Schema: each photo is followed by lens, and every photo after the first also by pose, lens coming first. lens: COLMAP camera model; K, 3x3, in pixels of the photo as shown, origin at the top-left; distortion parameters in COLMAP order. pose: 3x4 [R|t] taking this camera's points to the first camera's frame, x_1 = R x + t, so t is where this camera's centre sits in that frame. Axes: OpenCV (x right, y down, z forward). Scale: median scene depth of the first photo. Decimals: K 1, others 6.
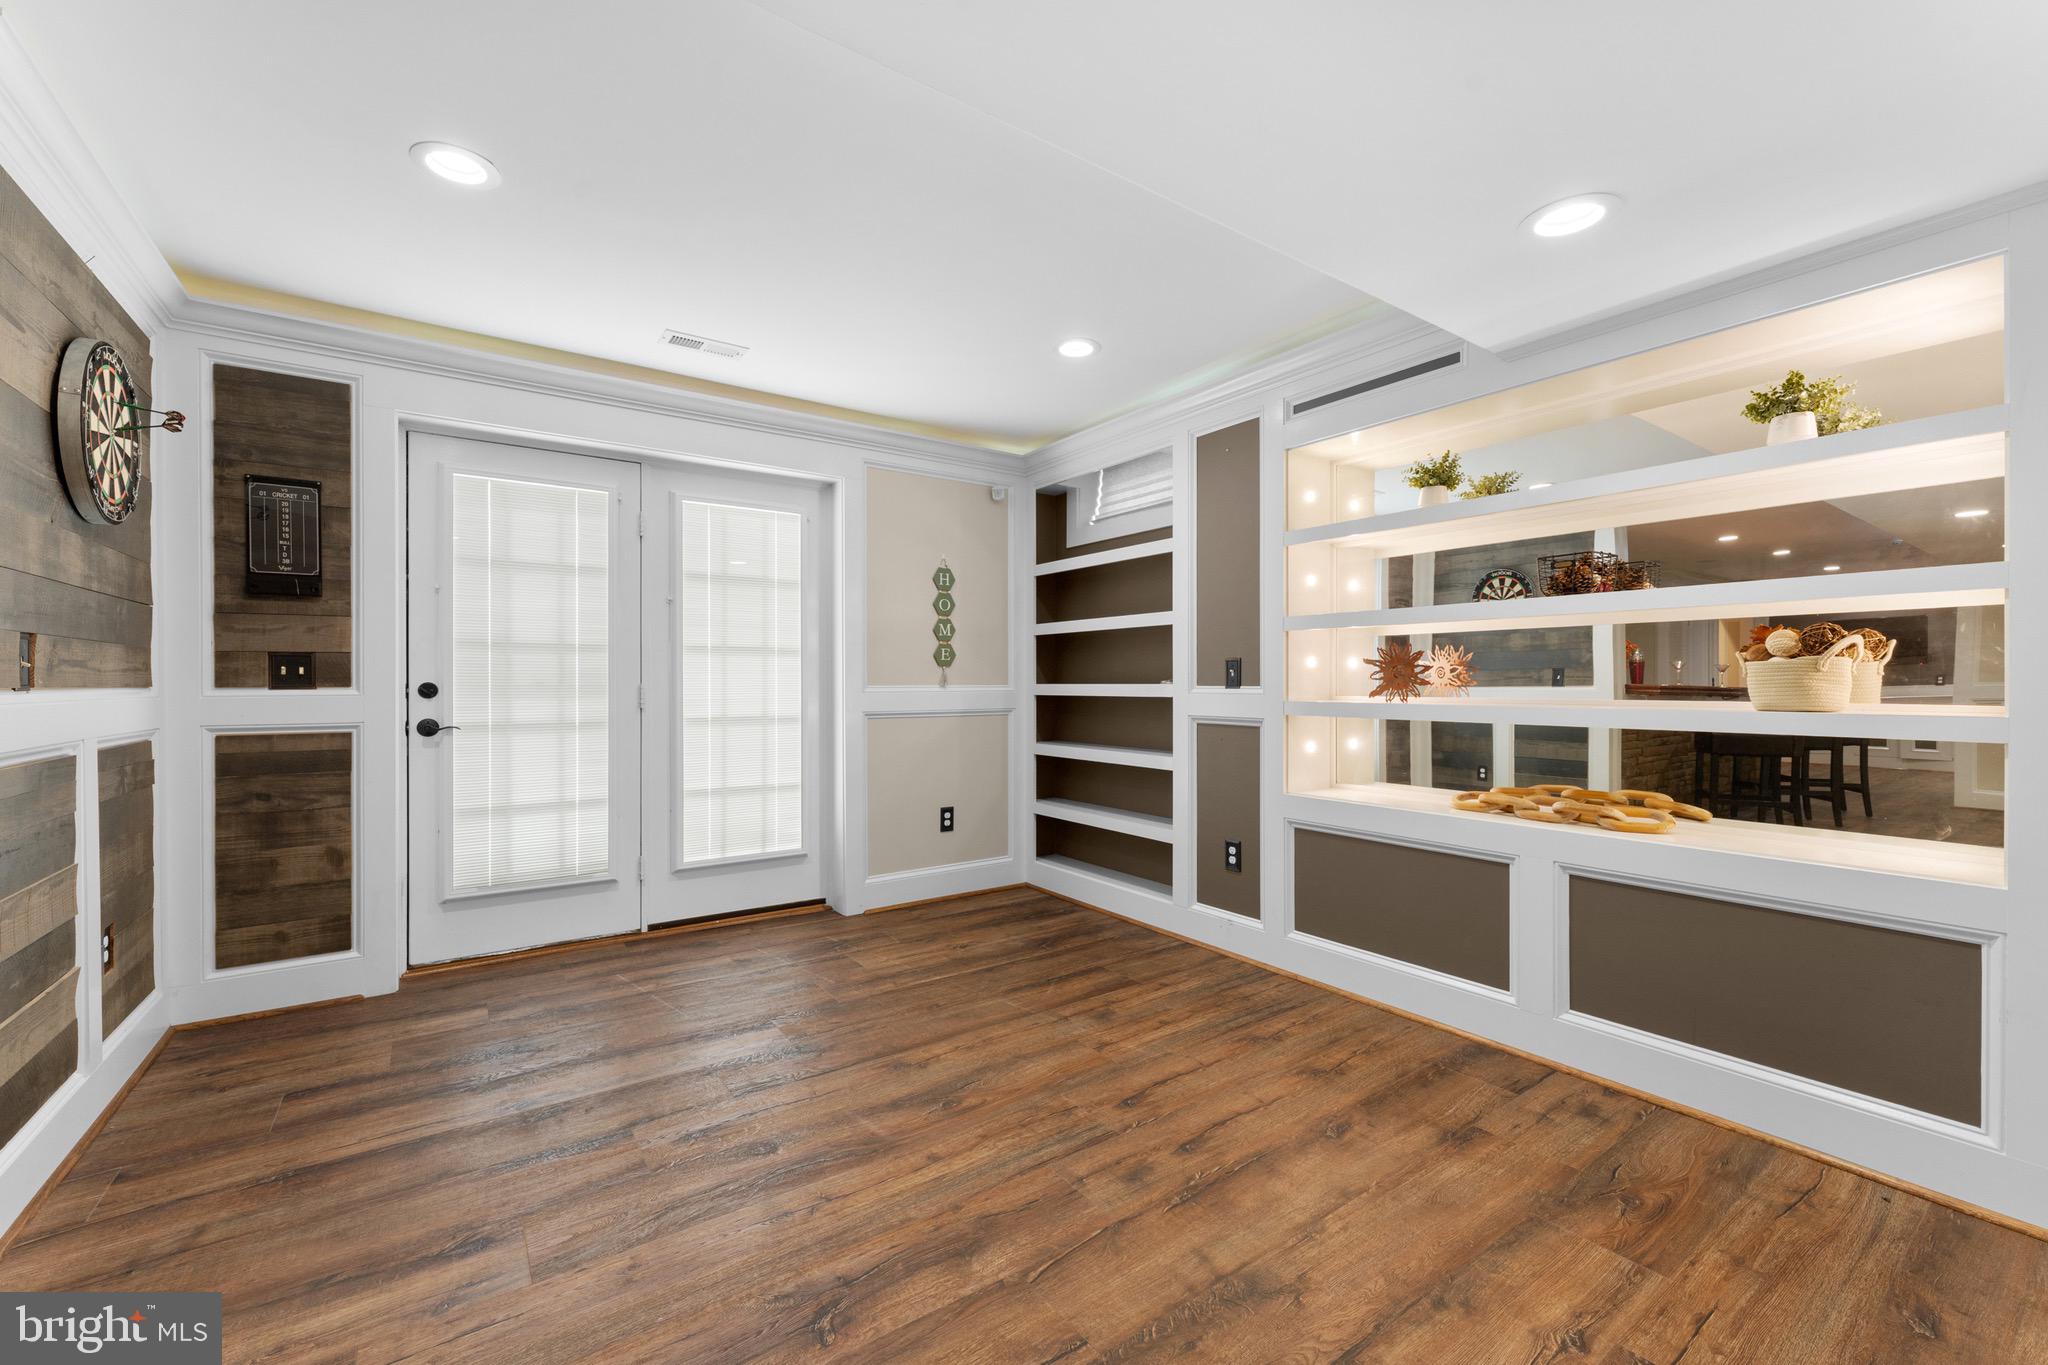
lens RADIAL K [[825.2, 0, 1019.4], [0, 825.2, 684.6], [0, 0, 1]] dist [-0.001116, -0.000355]
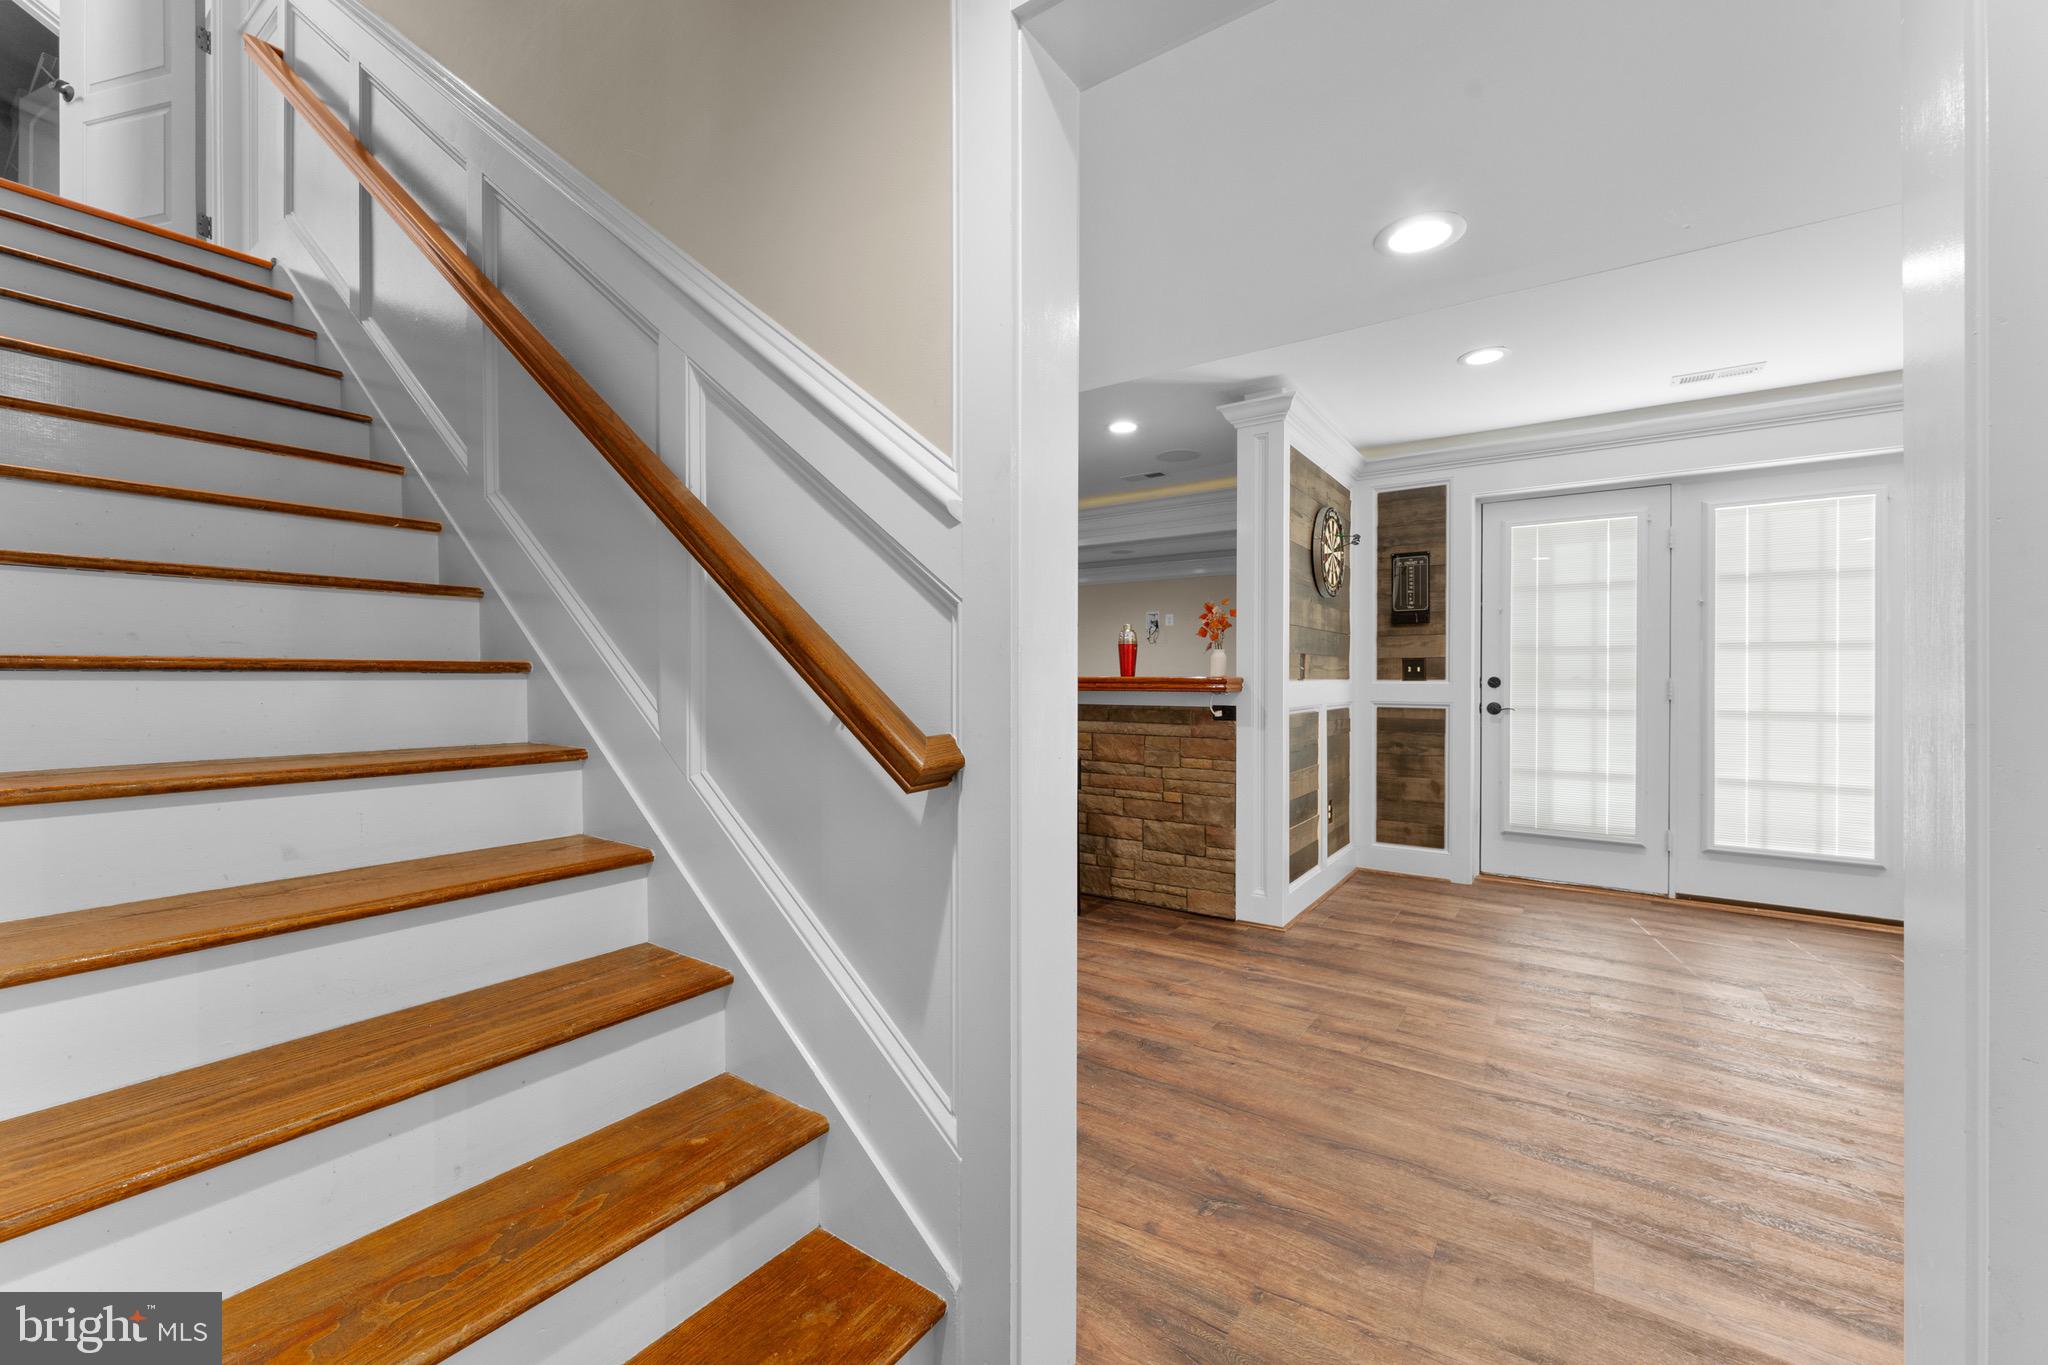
lens RADIAL K [[825.2, 0, 1020.5], [0, 825.2, 680.0], [0, 0, 1]] dist [-0.001116, -0.000355]
pose [[0.347968, 0.005878, -0.937488, 0.377483], [-0.004981, 0.999978, 0.004421, 0.000647], [0.937493, 0.003131, 0.347989, -0.298590]]
